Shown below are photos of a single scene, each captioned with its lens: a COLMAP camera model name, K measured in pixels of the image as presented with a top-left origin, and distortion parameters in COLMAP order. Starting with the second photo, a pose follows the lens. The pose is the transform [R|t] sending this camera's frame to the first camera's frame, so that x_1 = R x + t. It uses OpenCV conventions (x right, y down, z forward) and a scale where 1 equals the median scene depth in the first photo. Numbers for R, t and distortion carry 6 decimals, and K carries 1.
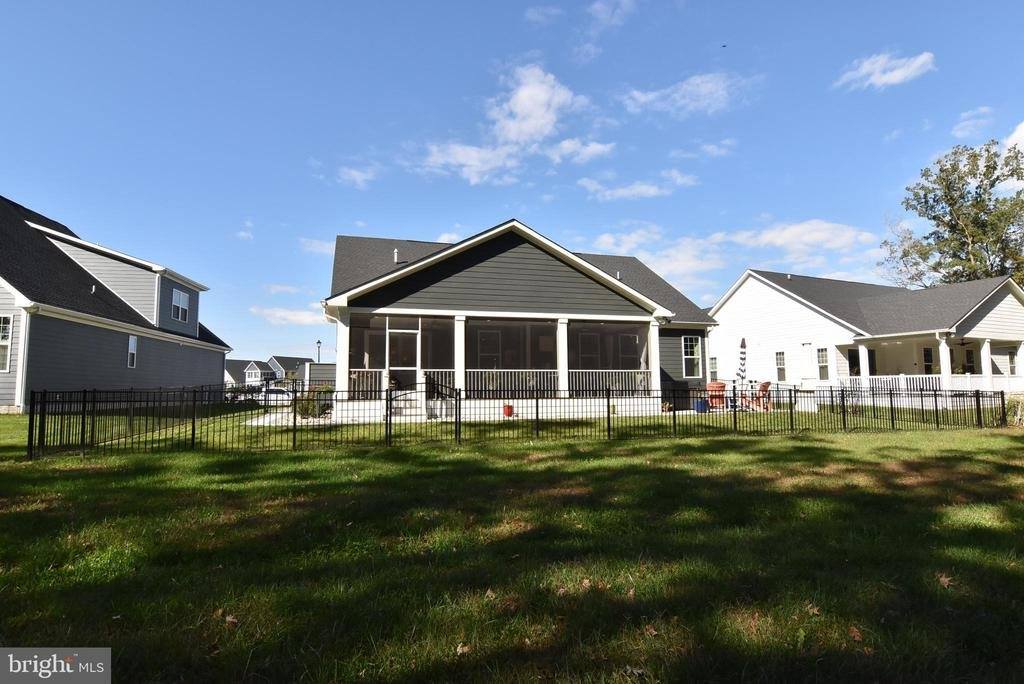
lens RADIAL K [[546.9, 0, 512.0], [0, 546.9, 342.0], [0, 0, 1]] dist [0.009830, -0.021825]
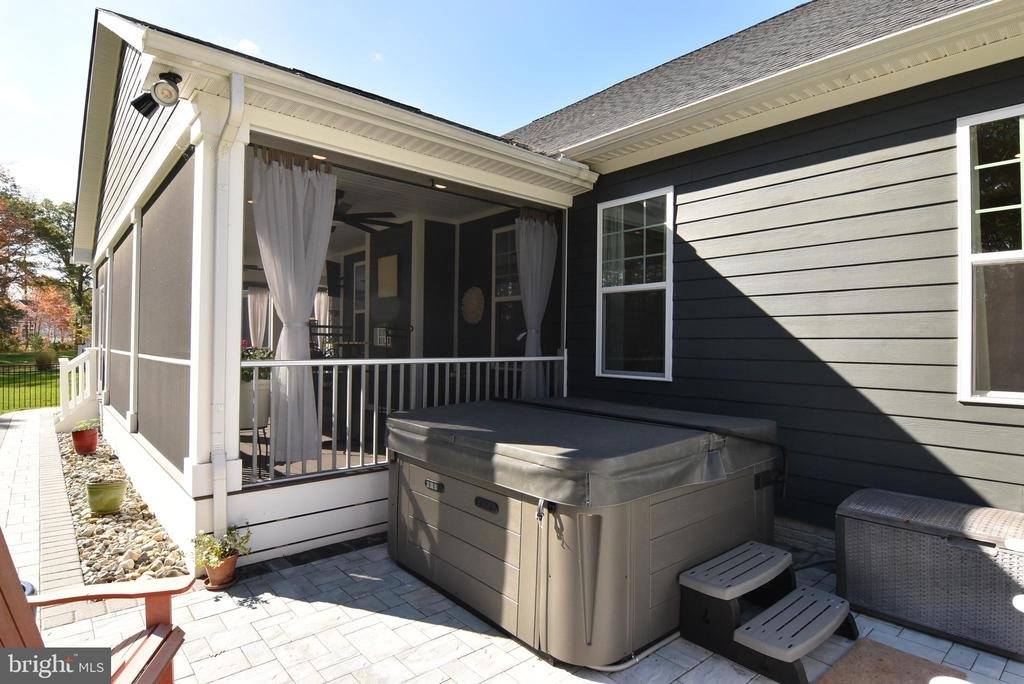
lens RADIAL K [[546.9, 0, 512.0], [0, 546.9, 342.0], [0, 0, 1]] dist [0.009830, -0.021825]
pose [[0.413332, 0.008499, -0.910541, 0.396957], [0.069082, 0.996782, 0.040664, 0.035022], [0.907956, -0.079710, 0.411414, 0.824259]]
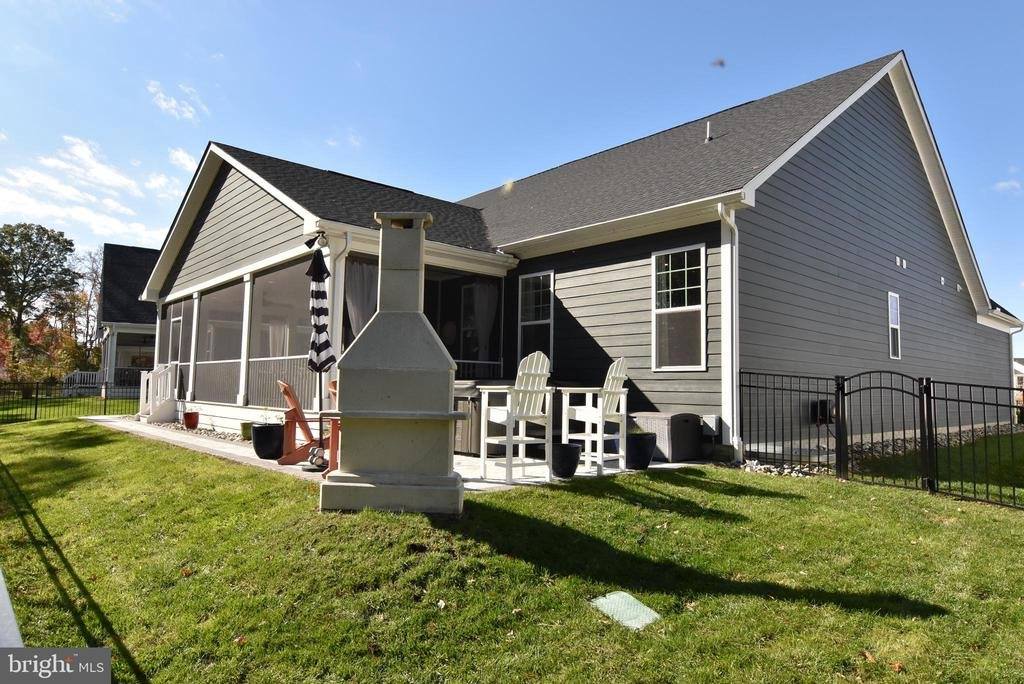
lens RADIAL K [[641.5, 0, 512.0], [0, 641.5, 342.0], [0, 0, 1]] dist [-0.000004, -0.000083]
pose [[0.428910, -0.050385, -0.901941, 0.646676], [0.061268, 0.997767, -0.026602, 0.052206], [0.901267, -0.043850, 0.431039, 0.736310]]
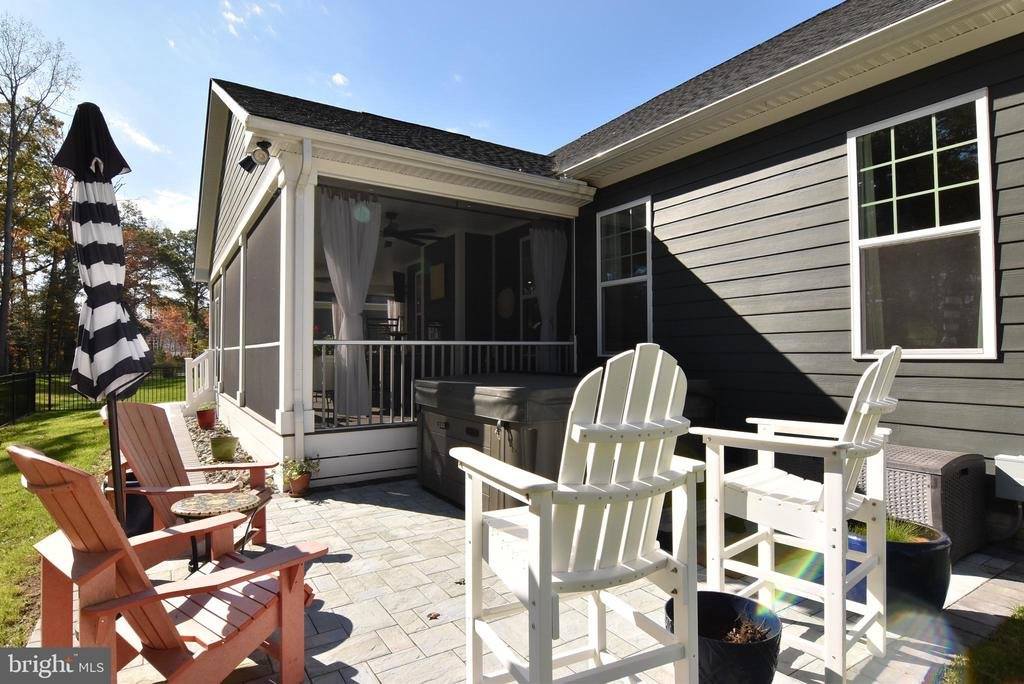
lens RADIAL K [[546.9, 0, 512.0], [0, 546.9, 342.0], [0, 0, 1]] dist [0.009830, -0.021825]
pose [[0.277320, -0.013273, -0.960686, 0.457979], [0.089505, 0.995913, 0.012078, 0.047346], [0.956599, -0.089336, 0.277374, 0.833642]]
